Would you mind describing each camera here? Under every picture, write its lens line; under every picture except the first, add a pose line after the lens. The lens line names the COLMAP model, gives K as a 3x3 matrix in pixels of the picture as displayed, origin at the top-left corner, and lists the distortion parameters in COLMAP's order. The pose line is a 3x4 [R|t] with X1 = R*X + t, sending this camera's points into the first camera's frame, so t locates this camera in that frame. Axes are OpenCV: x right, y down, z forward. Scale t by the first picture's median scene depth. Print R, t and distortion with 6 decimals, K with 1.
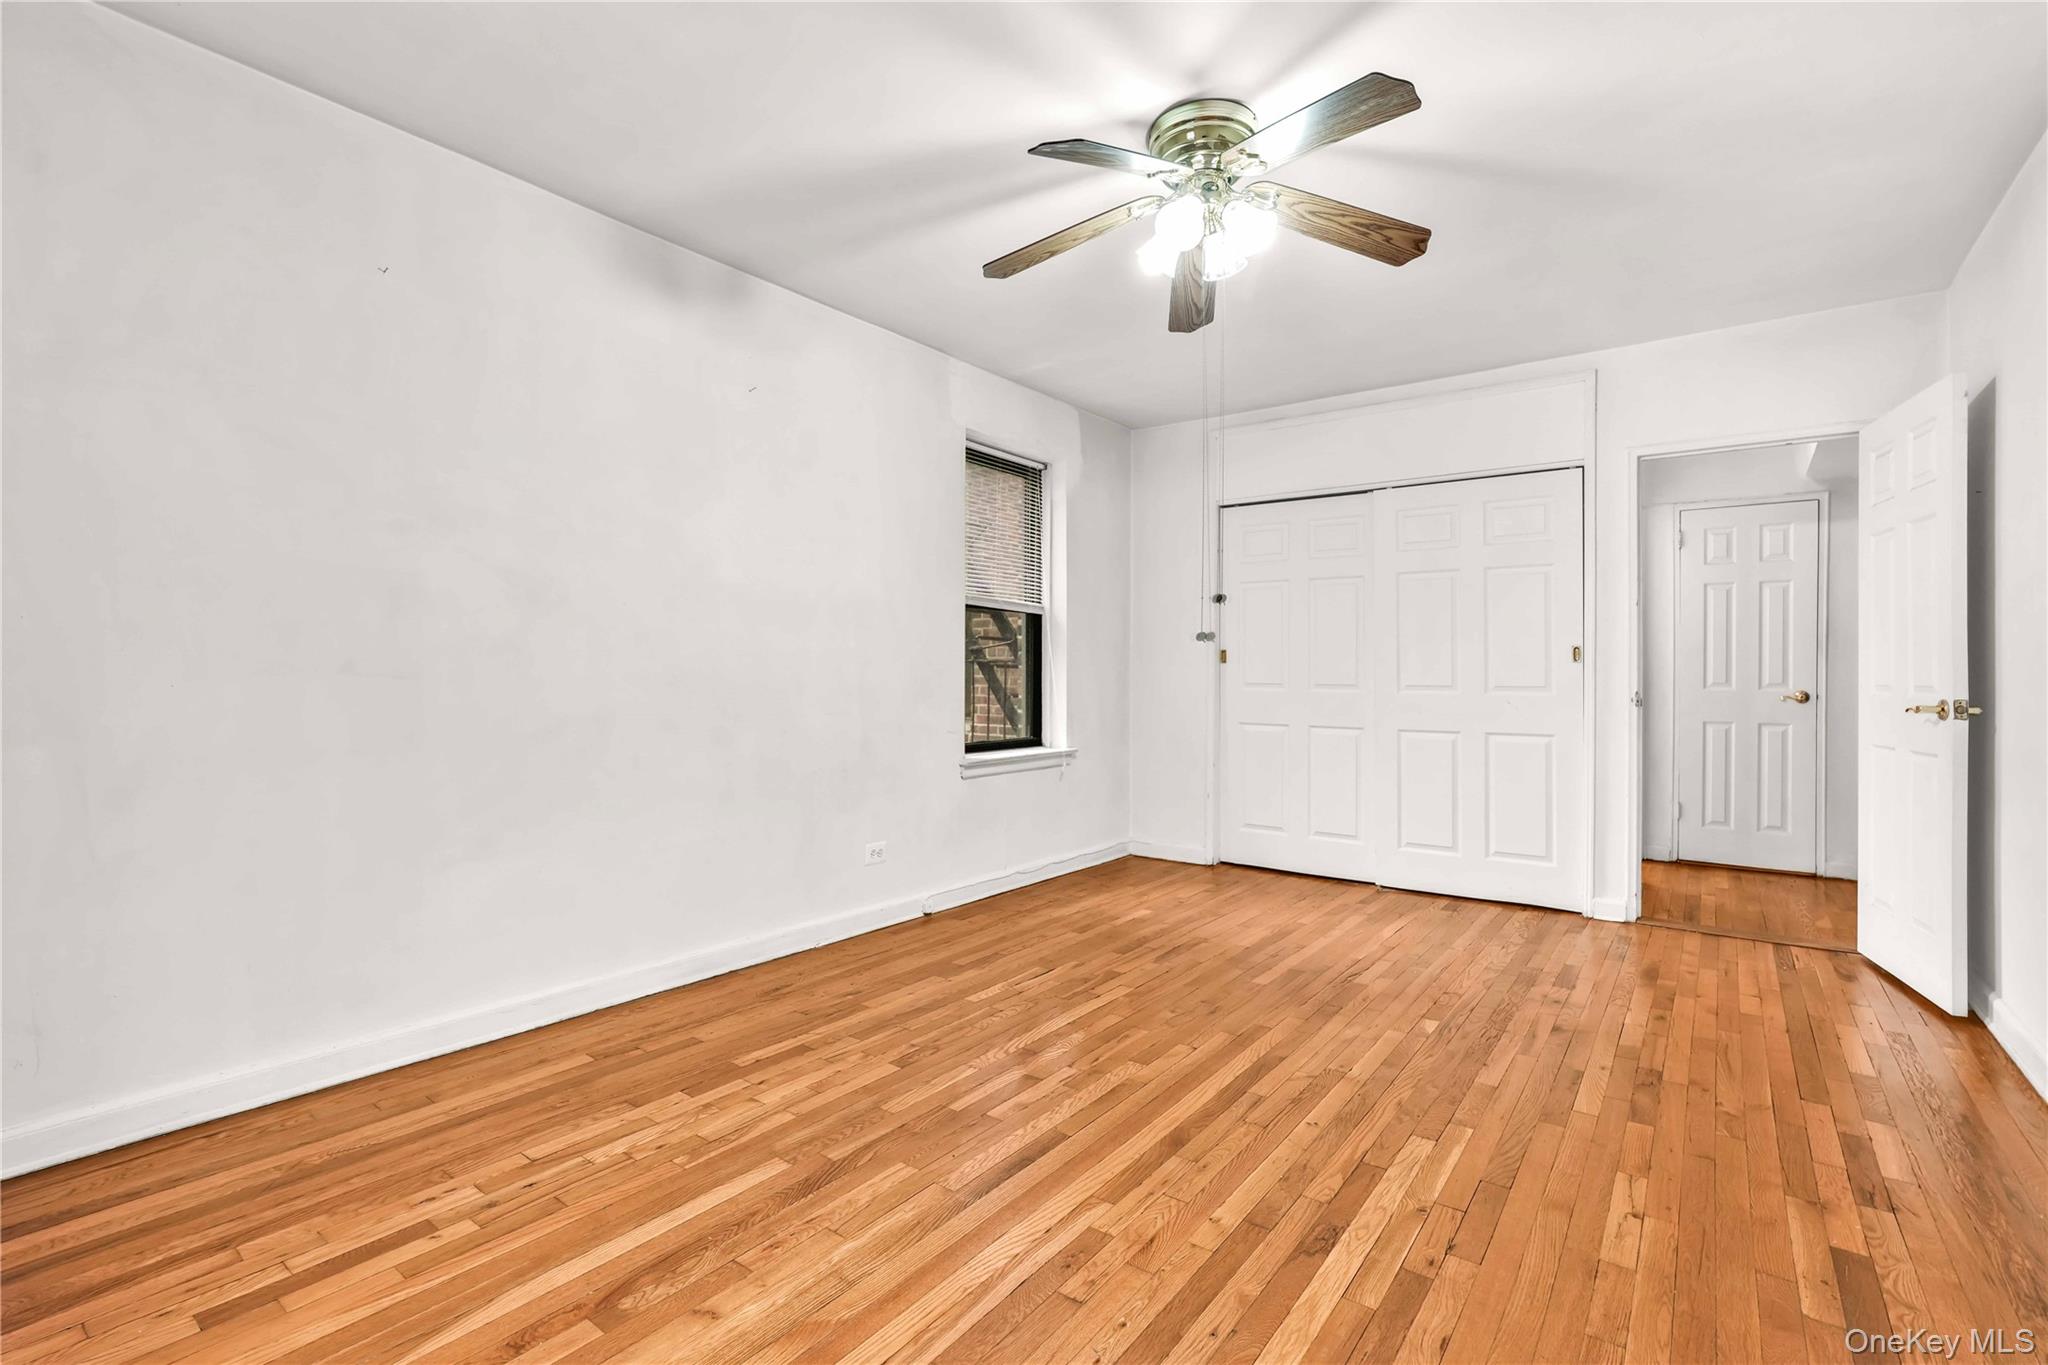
lens RADIAL K [[927.5, 0, 1025.7], [0, 927.5, 671.9], [0, 0, 1]] dist [-0.001891, -0.000077]
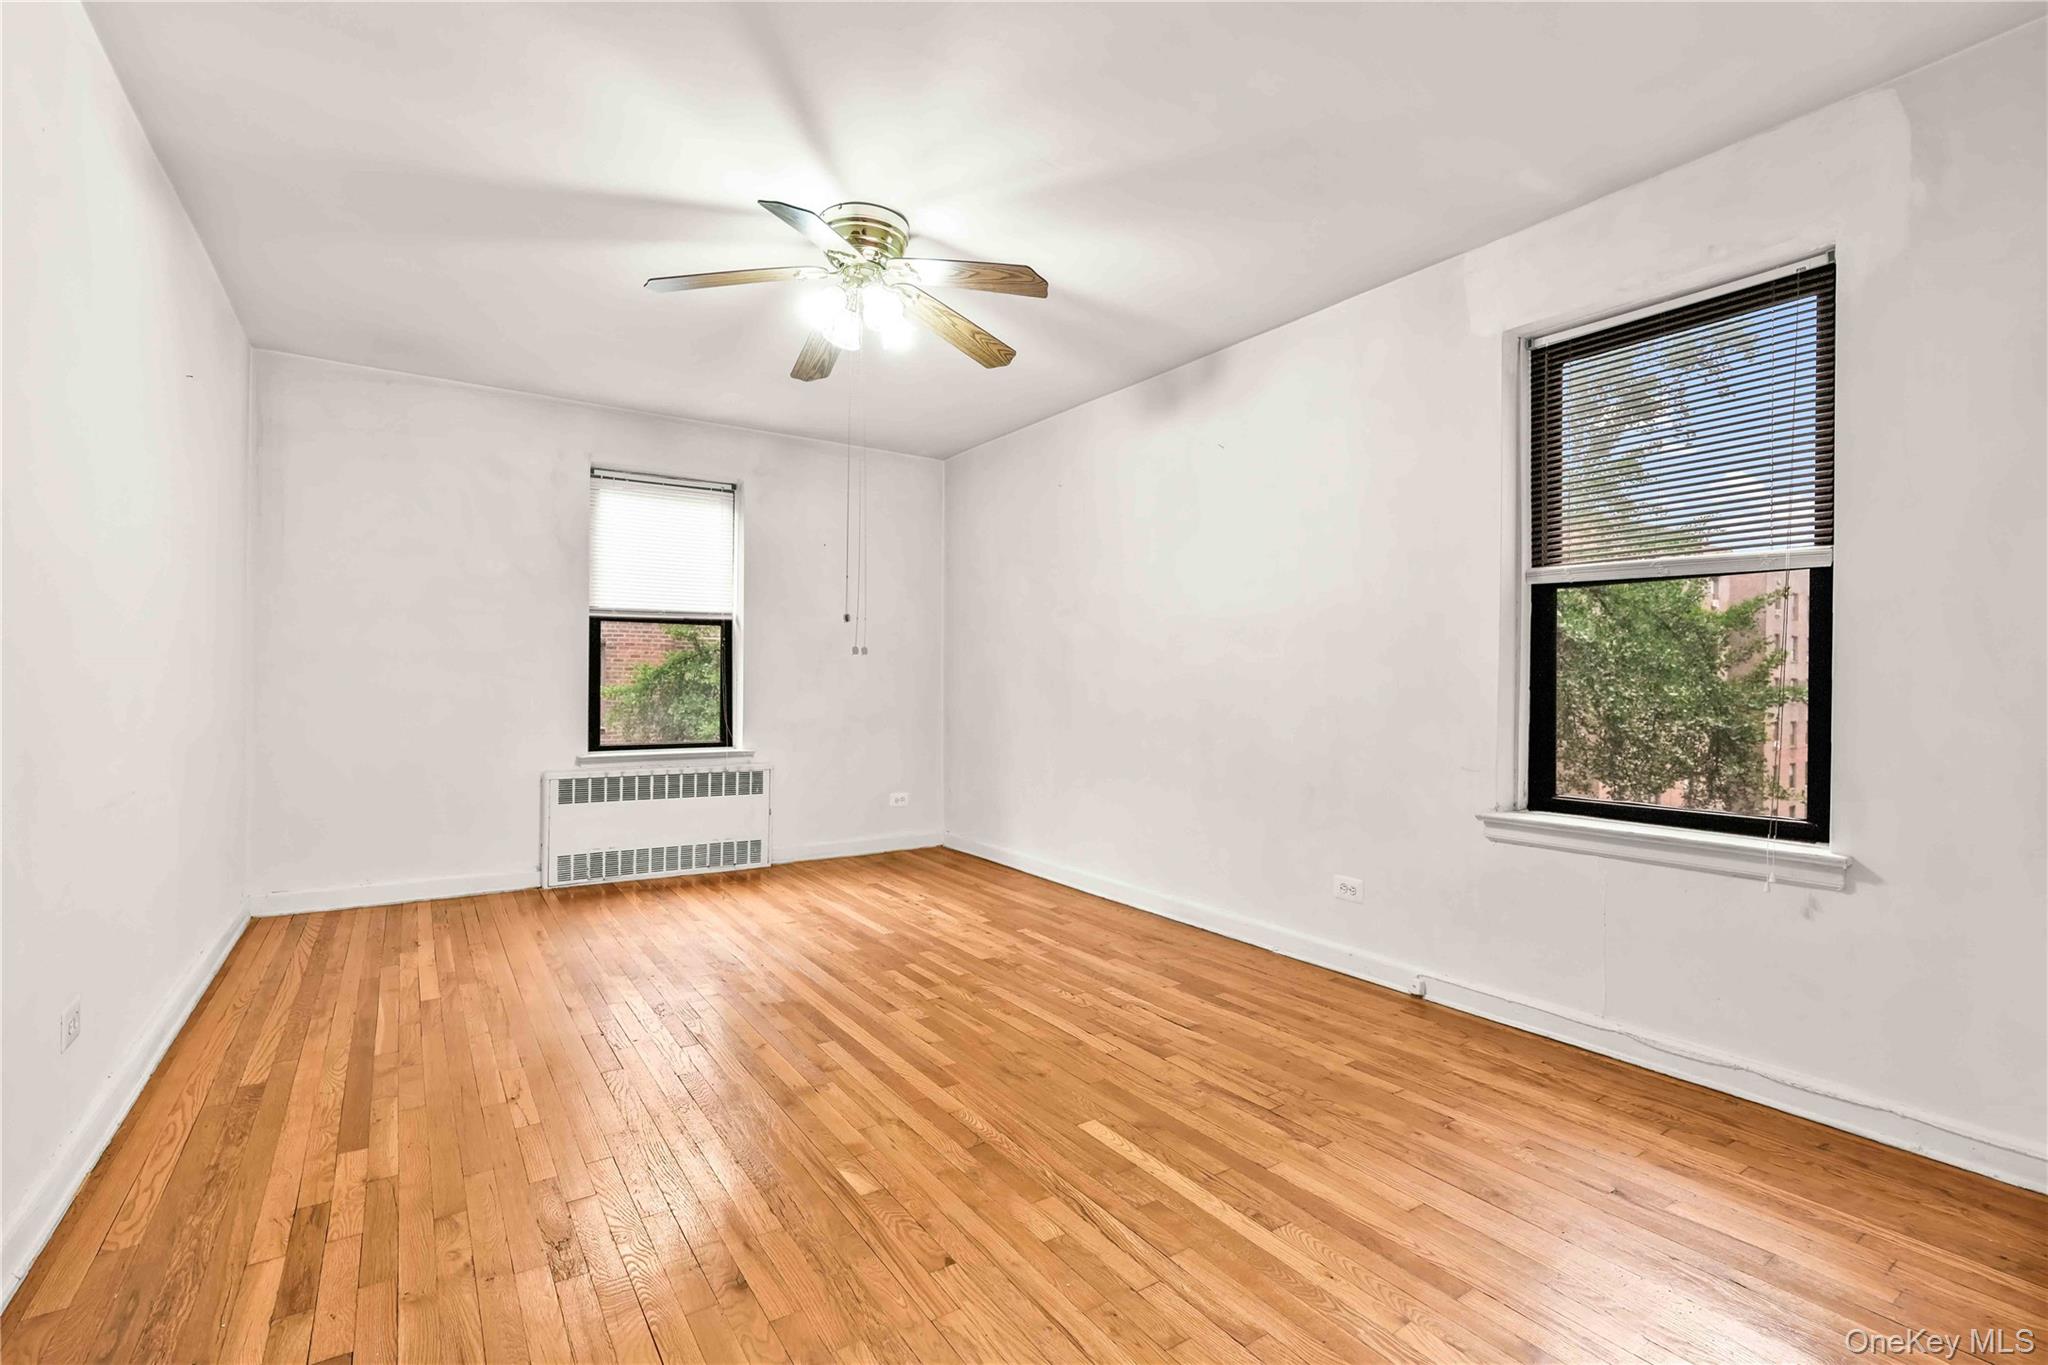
lens RADIAL K [[902.1, 0, 1019.0], [0, 902.1, 691.7], [0, 0, 1]] dist [0.000896, 0.000189]
pose [[-0.322334, -0.001674, -0.946625, 0.964520], [-0.004541, 0.999990, -0.000222, 0.007642], [0.946615, 0.004227, -0.322338, 1.229935]]
